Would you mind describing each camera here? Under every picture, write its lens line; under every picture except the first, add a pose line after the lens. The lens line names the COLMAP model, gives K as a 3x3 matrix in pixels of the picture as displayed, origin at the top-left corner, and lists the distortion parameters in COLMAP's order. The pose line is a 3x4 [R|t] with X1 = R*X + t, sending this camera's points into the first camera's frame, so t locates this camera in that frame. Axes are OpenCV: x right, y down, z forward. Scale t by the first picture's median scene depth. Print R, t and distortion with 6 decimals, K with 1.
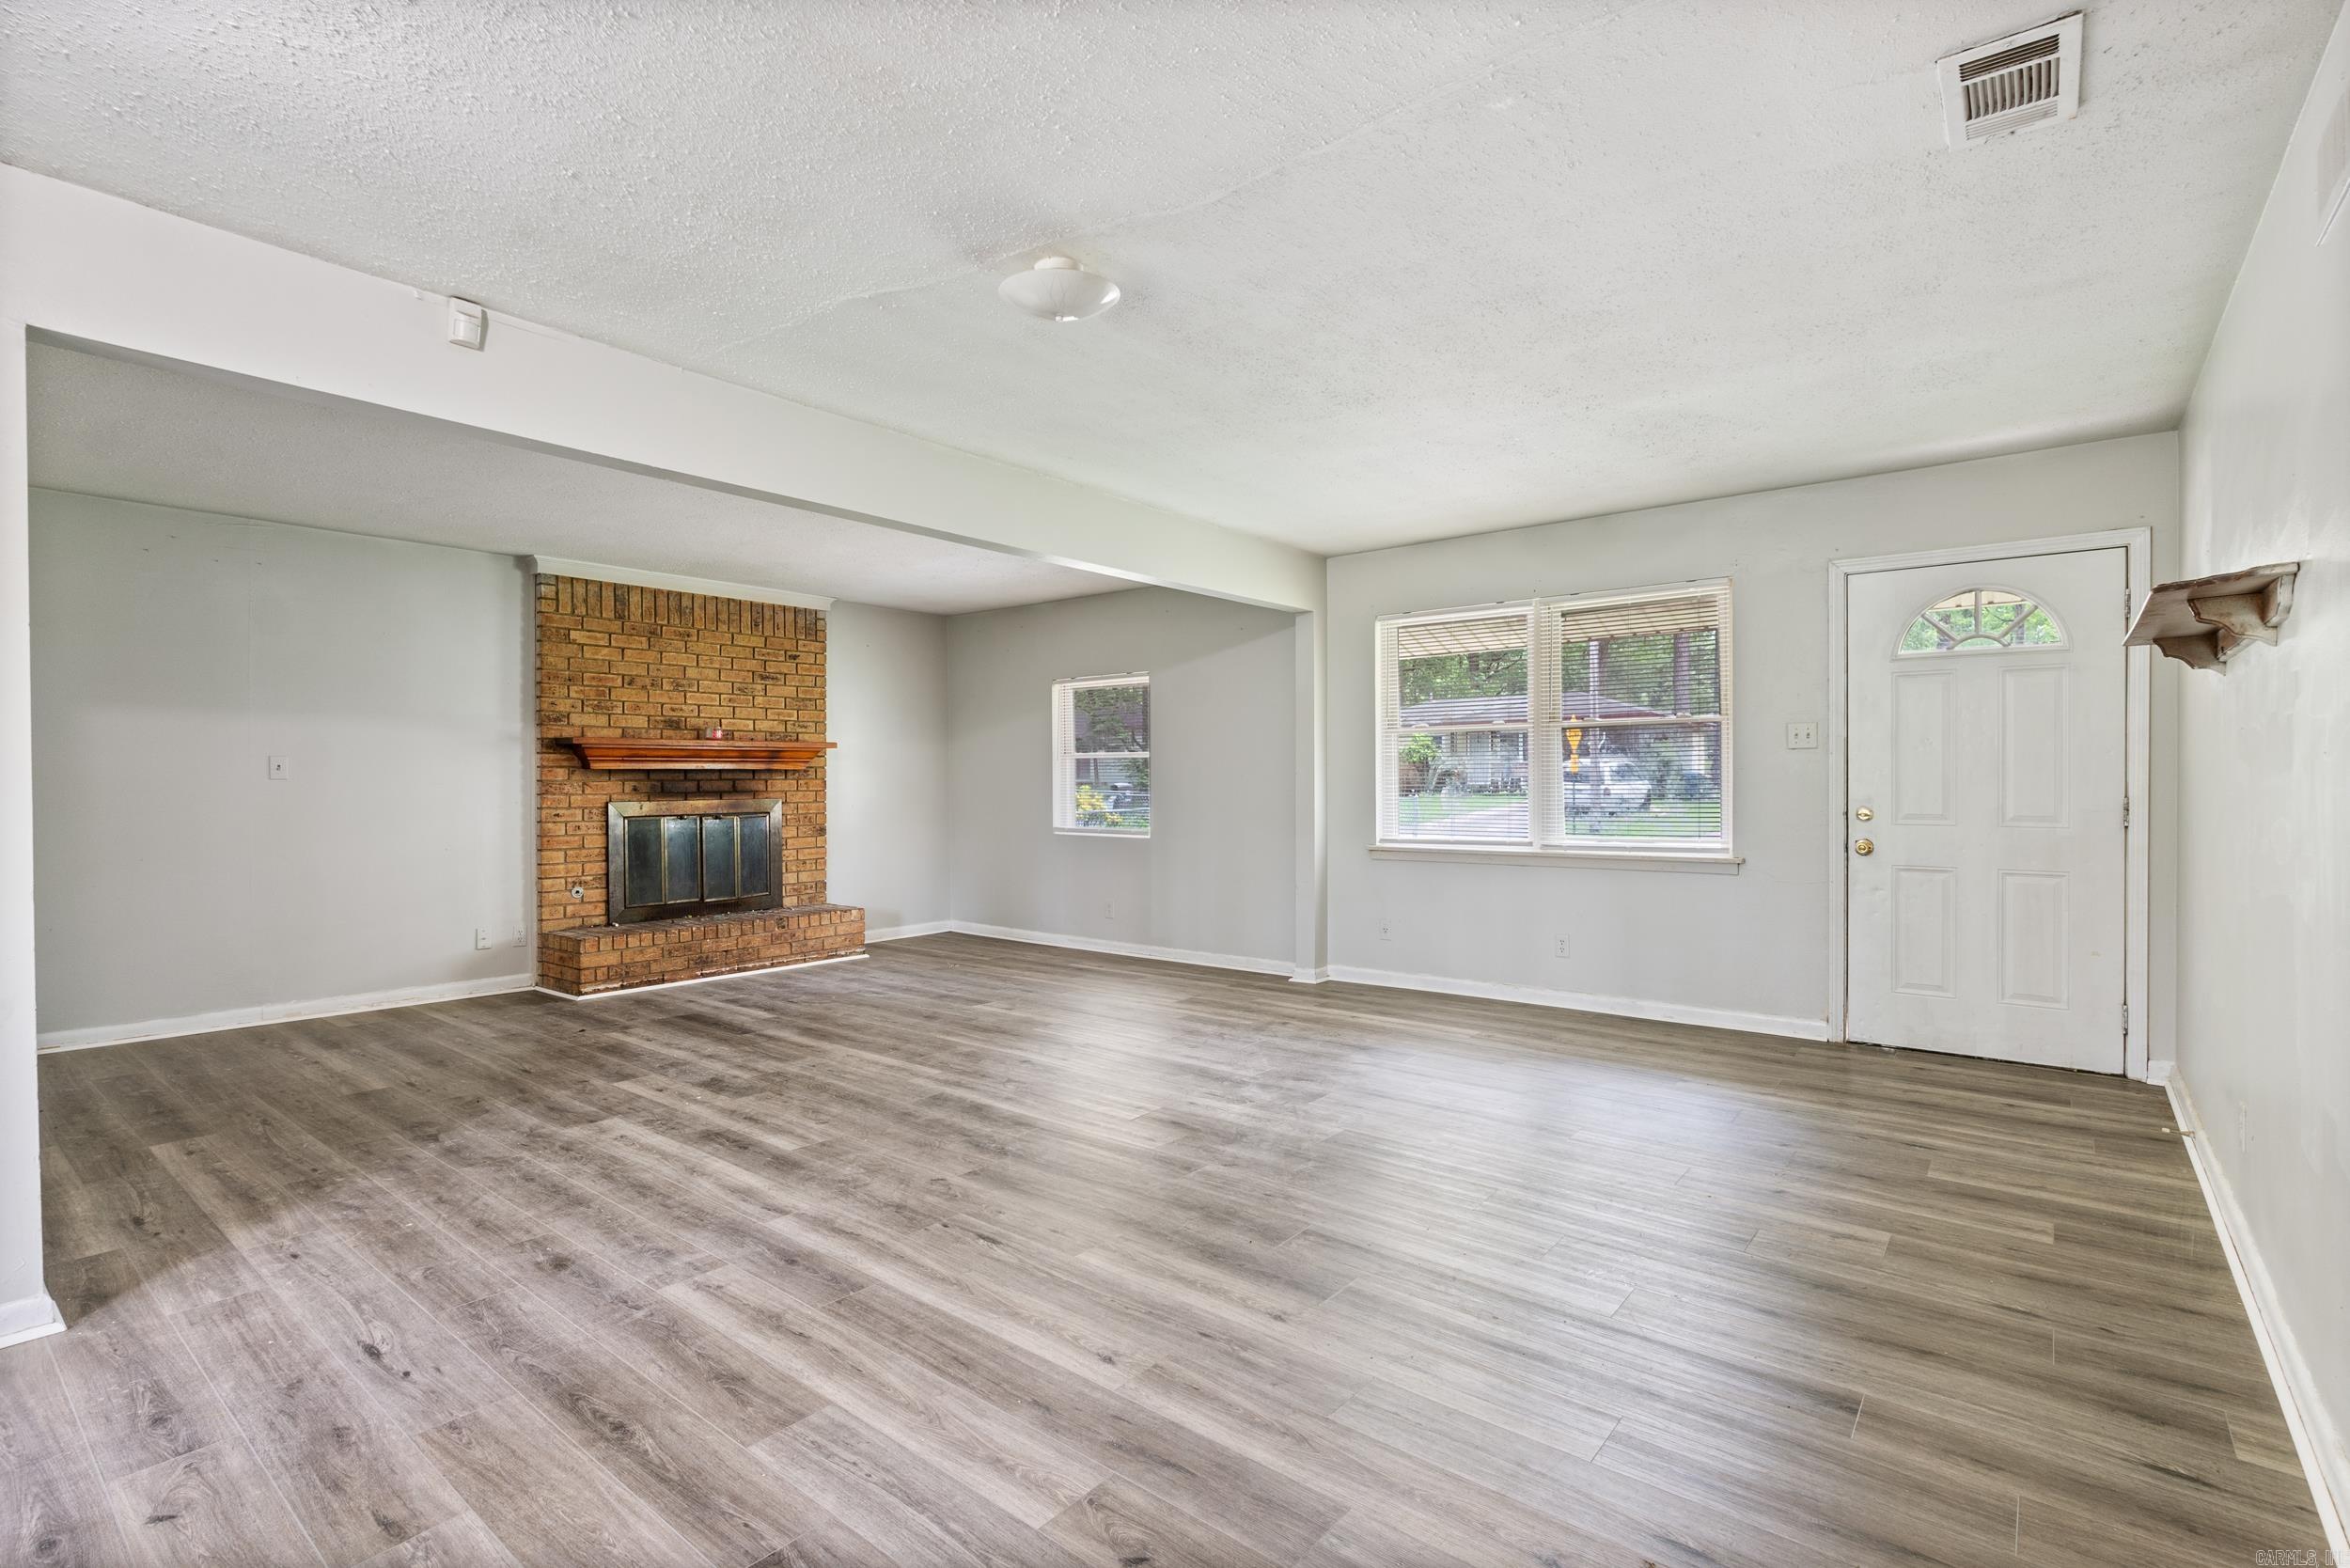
lens RADIAL K [[1086.9, 0, 1166.3], [0, 1086.9, 787.8], [0, 0, 1]] dist [-0.003926, 0.000620]
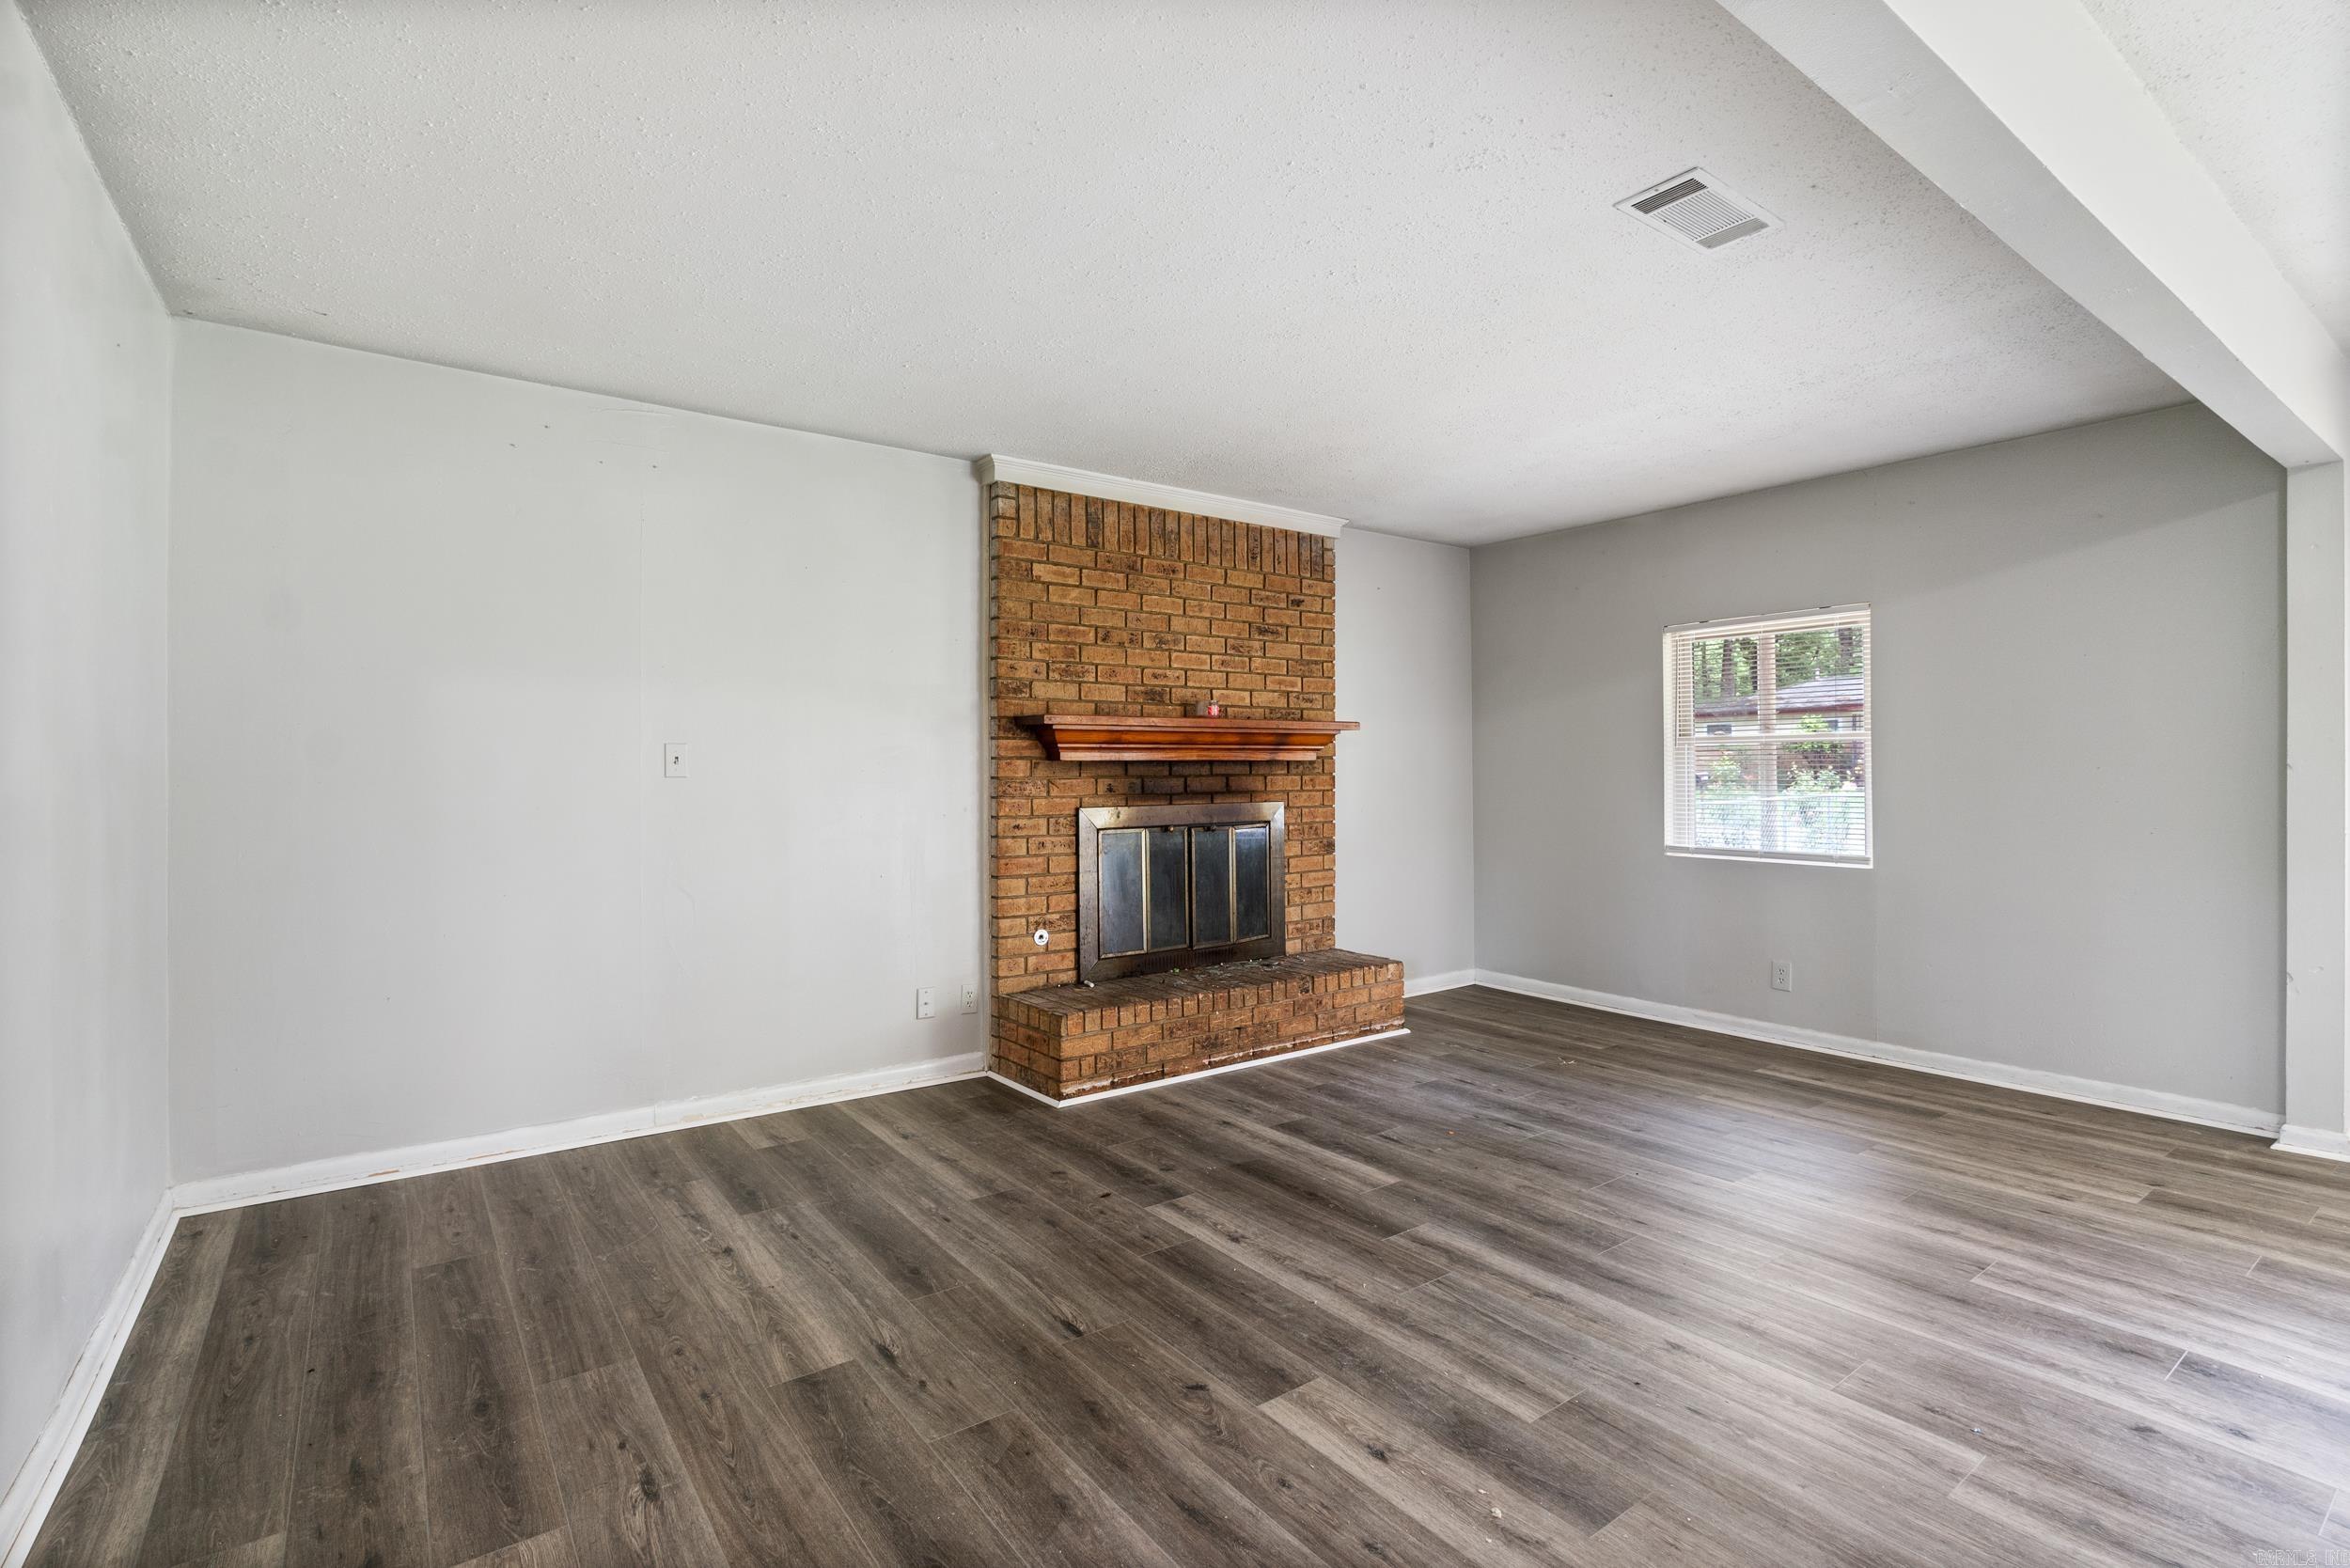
lens RADIAL K [[1086.9, 0, 1178.8], [0, 1086.9, 763.1], [0, 0, 1]] dist [-0.003926, 0.000620]
pose [[0.968502, -0.002566, -0.248994, -0.285901], [-0.000796, 0.999910, -0.013402, -0.006532], [0.249006, 0.013178, 0.968412, 0.348051]]
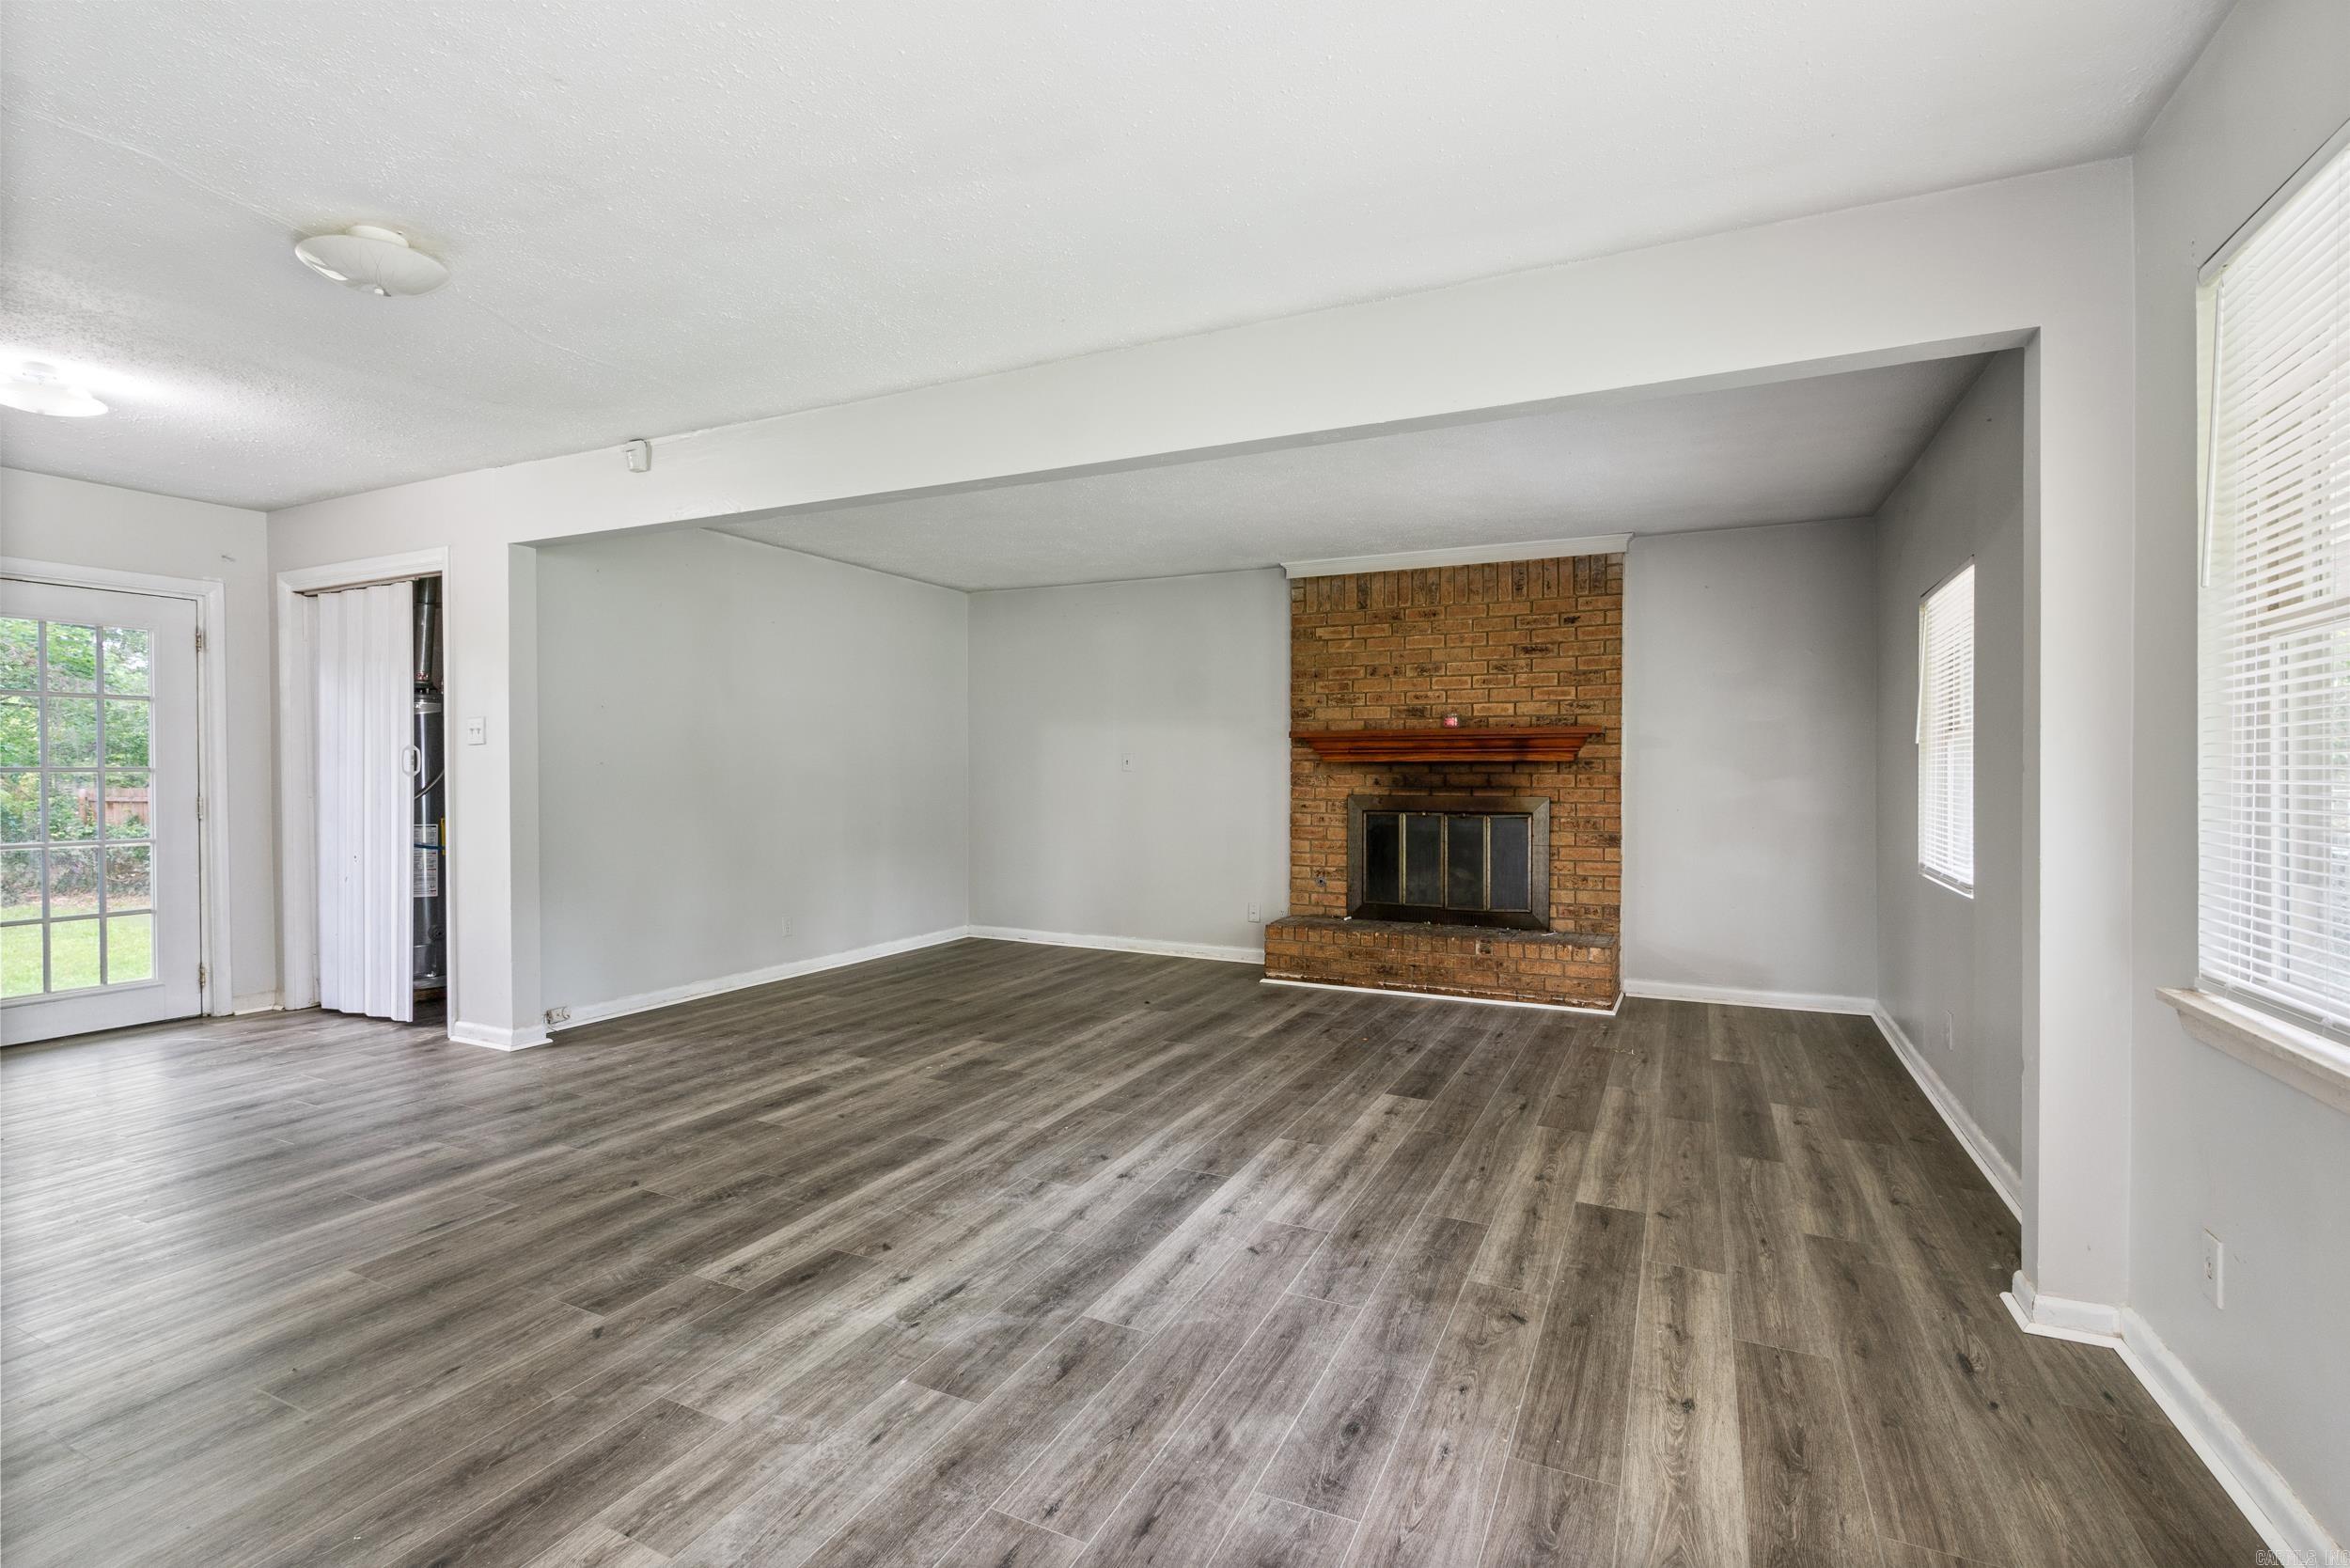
lens RADIAL K [[1086.9, 0, 1165.9], [0, 1086.9, 754.7], [0, 0, 1]] dist [-0.003926, 0.000620]
pose [[0.226142, -0.010635, -0.974036, 0.432659], [-0.011602, 0.999840, -0.013610, -0.008067], [0.974025, 0.014379, 0.225982, 0.630391]]
